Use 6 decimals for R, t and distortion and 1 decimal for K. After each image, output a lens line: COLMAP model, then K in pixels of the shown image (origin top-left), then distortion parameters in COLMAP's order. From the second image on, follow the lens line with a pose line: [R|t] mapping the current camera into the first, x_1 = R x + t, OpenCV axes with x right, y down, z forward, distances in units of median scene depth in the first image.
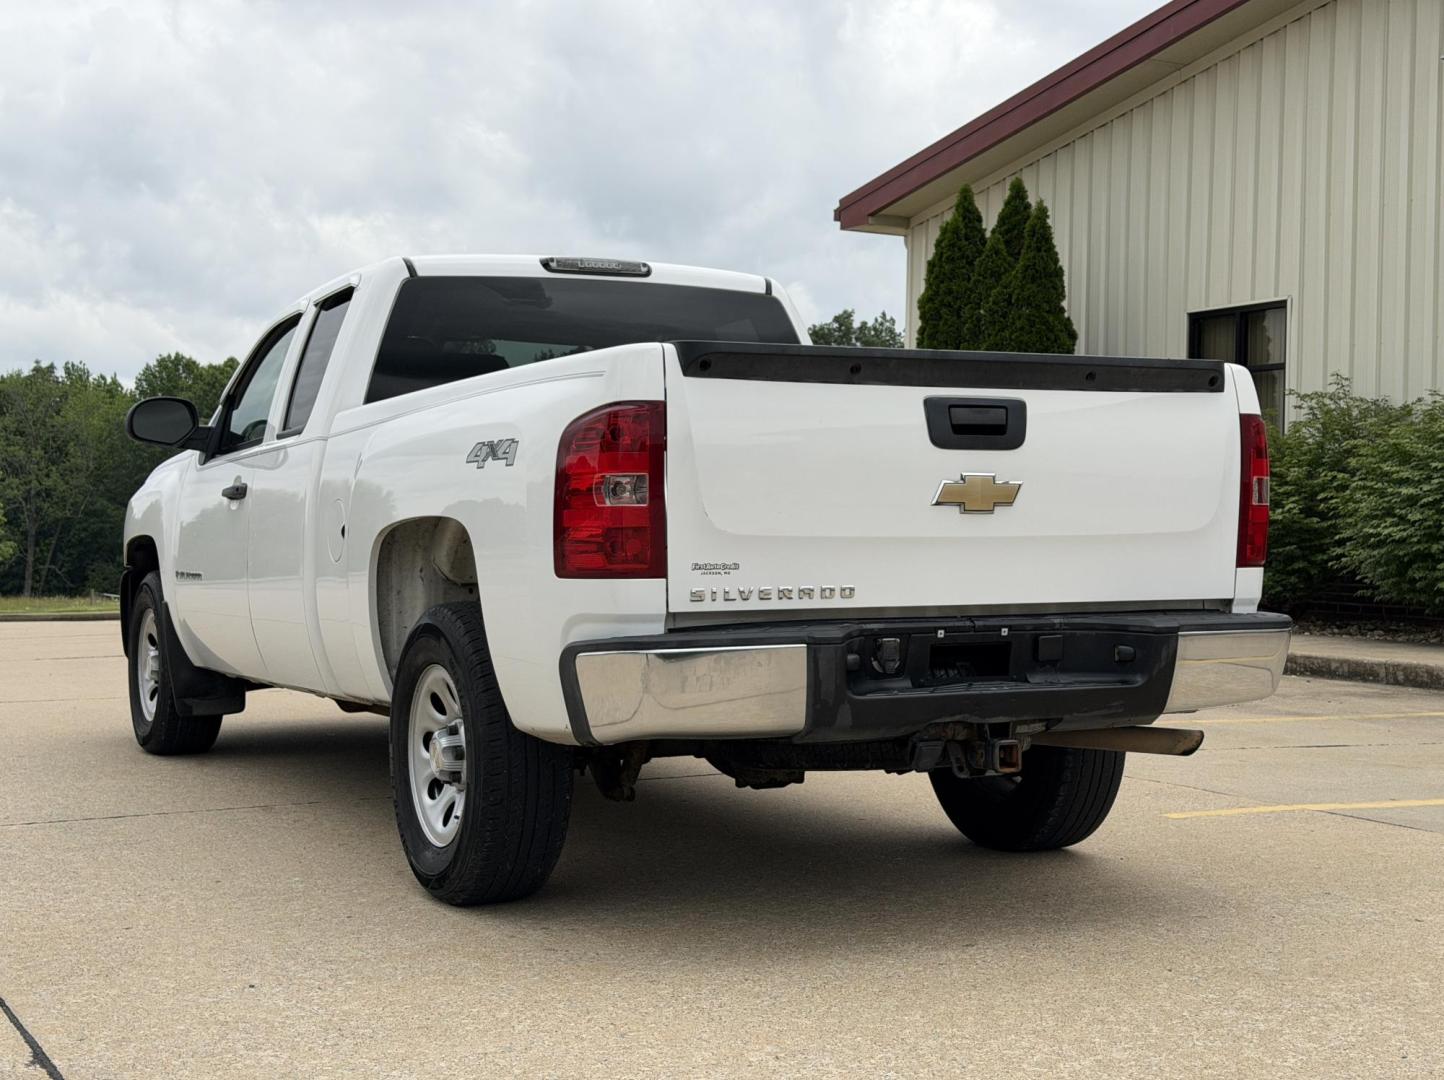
lens RADIAL K [[2006.8, 0, 713.1], [0, 2006.8, 551.3], [0, 0, 1]] dist [0.145915, 0.000000]
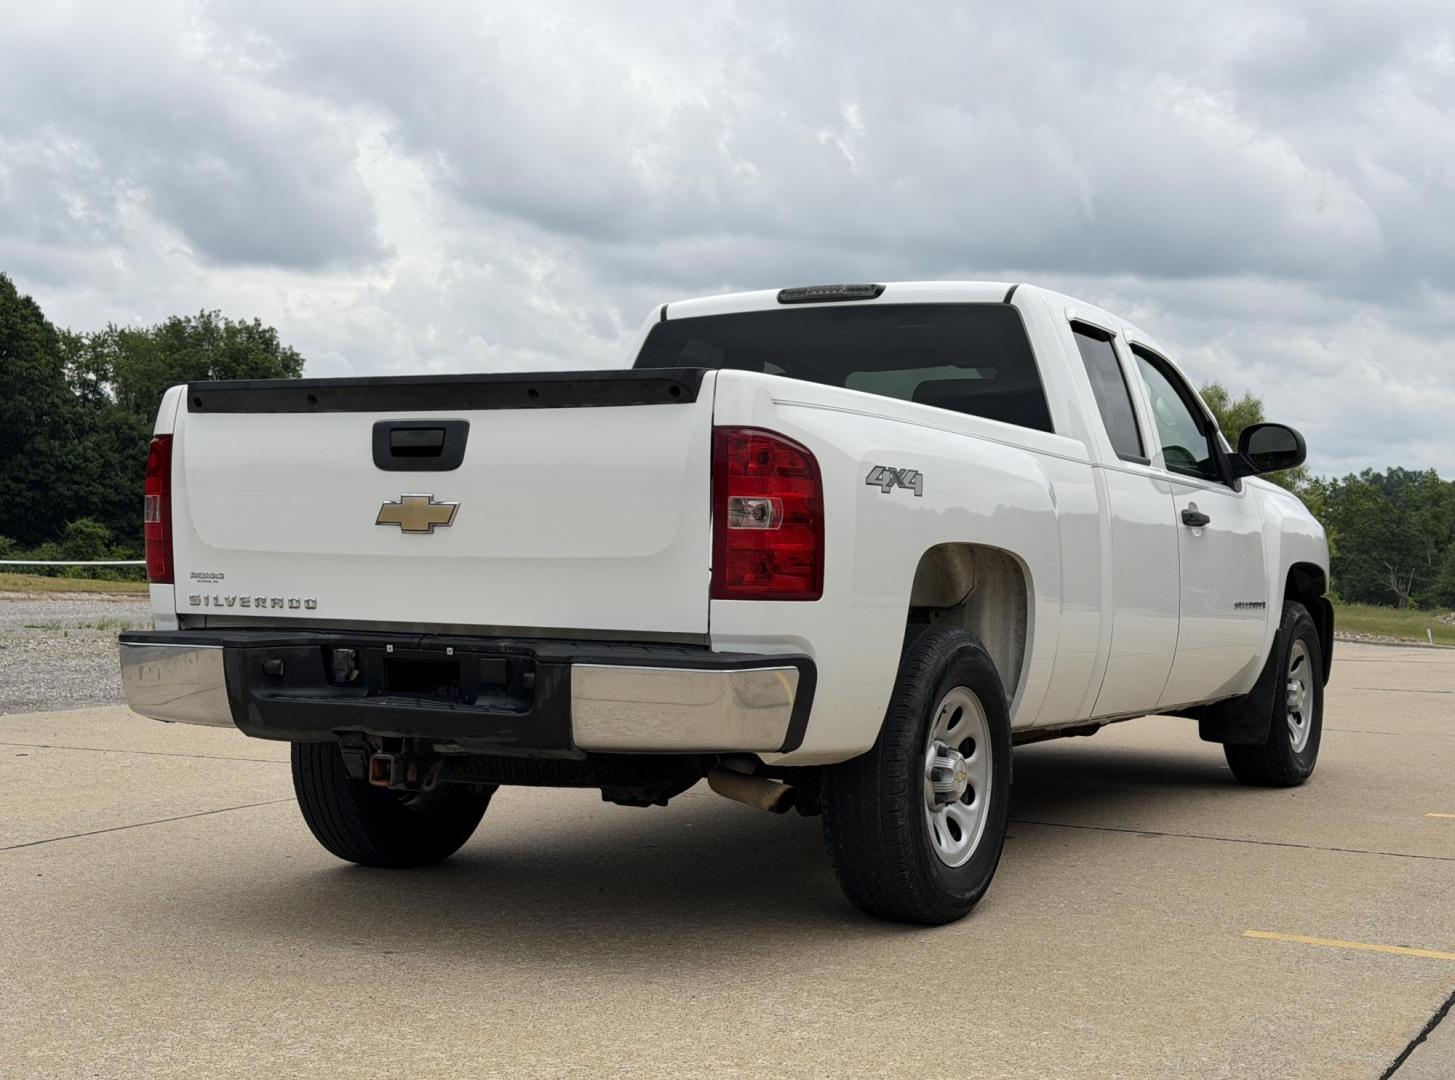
lens RADIAL K [[2022.1, 0, 712.8], [0, 2022.1, 539.5], [0, 0, 1]] dist [0.145915, 0.000000]
pose [[0.569974, 0.011602, -0.821581, 1.052426], [-0.029377, 0.999549, -0.006264, -0.013381], [0.821138, 0.027706, 0.570058, 0.527709]]
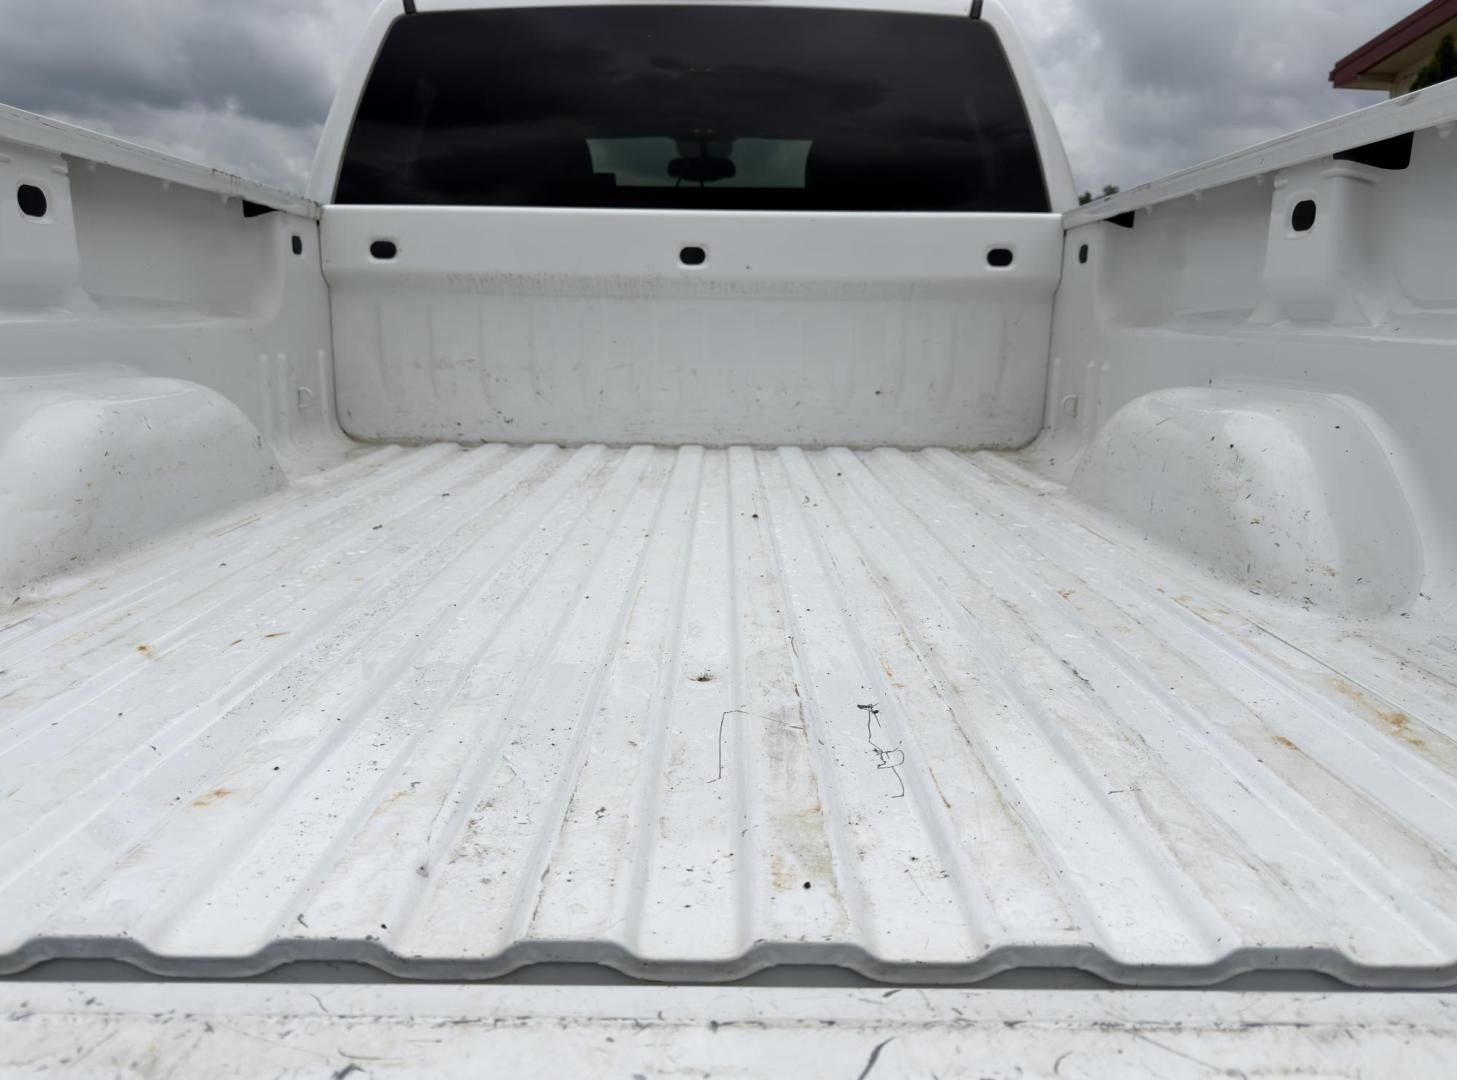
lens RADIAL K [[1031.8, 0, 726.5], [0, 1031.8, 552.5], [0, 0, 1]] dist [0.025659, -0.022404]
pose [[0.896599, 0.117425, -0.426992, 0.174692], [-0.020990, 0.974389, 0.223888, -0.047428], [0.442346, -0.191775, 0.876100, 0.932687]]
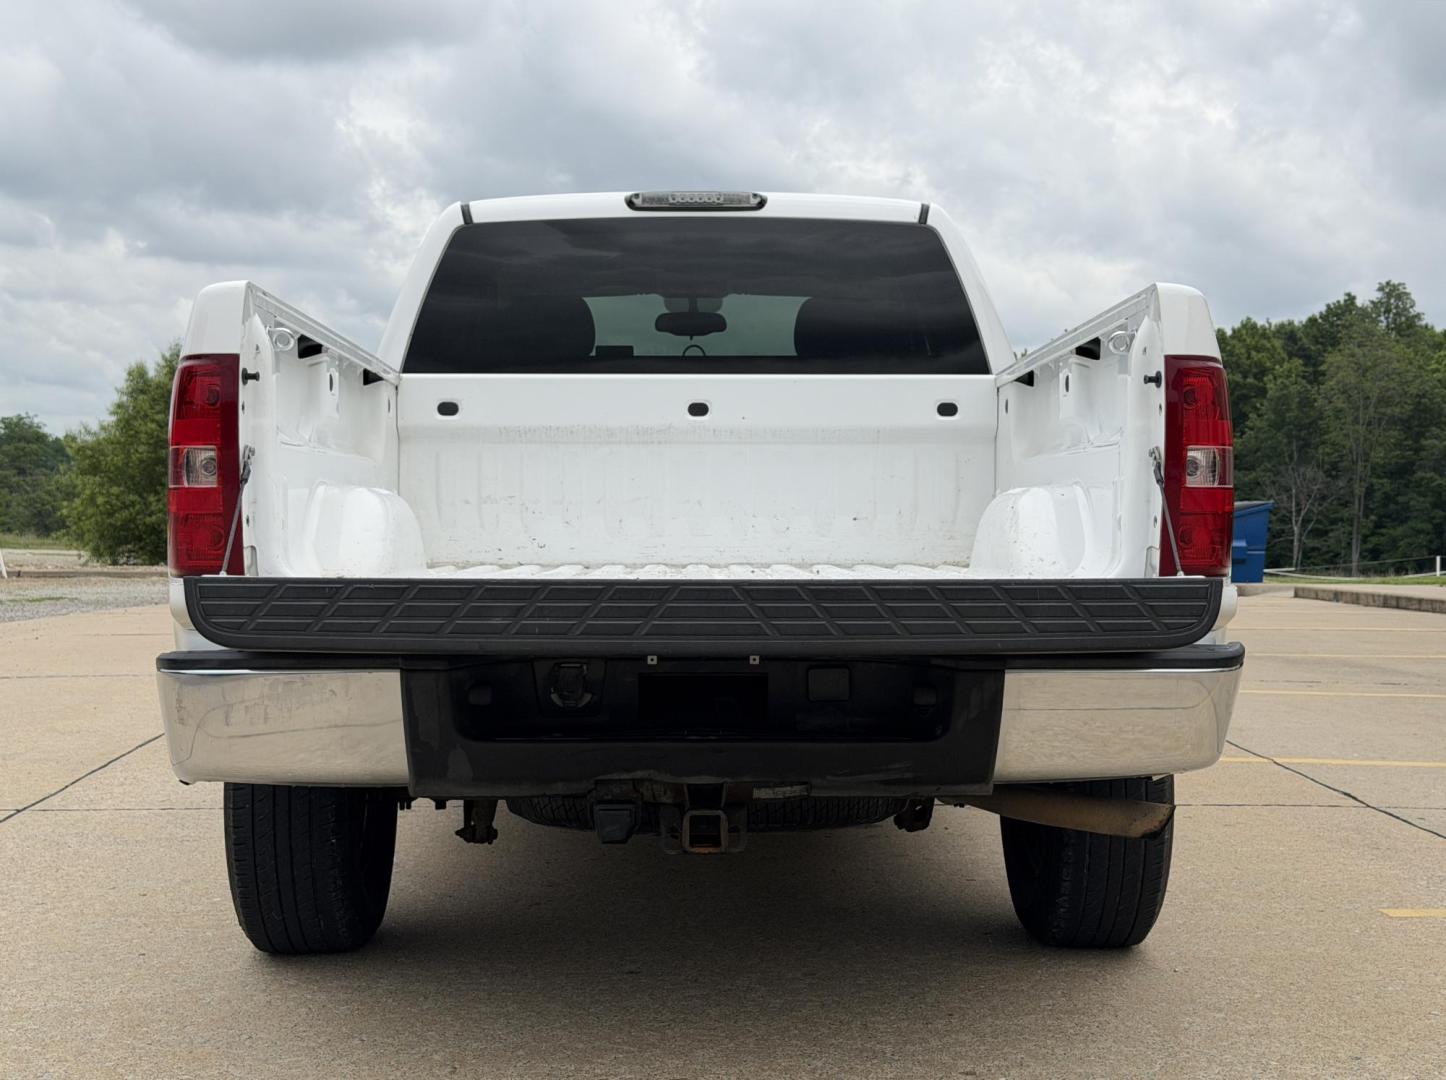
lens RADIAL K [[2009.6, 0, 707.4], [0, 2009.6, 567.2], [0, 0, 1]] dist [0.145915, 0.000000]
pose [[0.901237, 0.019626, -0.432883, 0.446489], [-0.010157, 0.999656, 0.024177, -0.011419], [0.433208, -0.017392, 0.901126, 0.331004]]
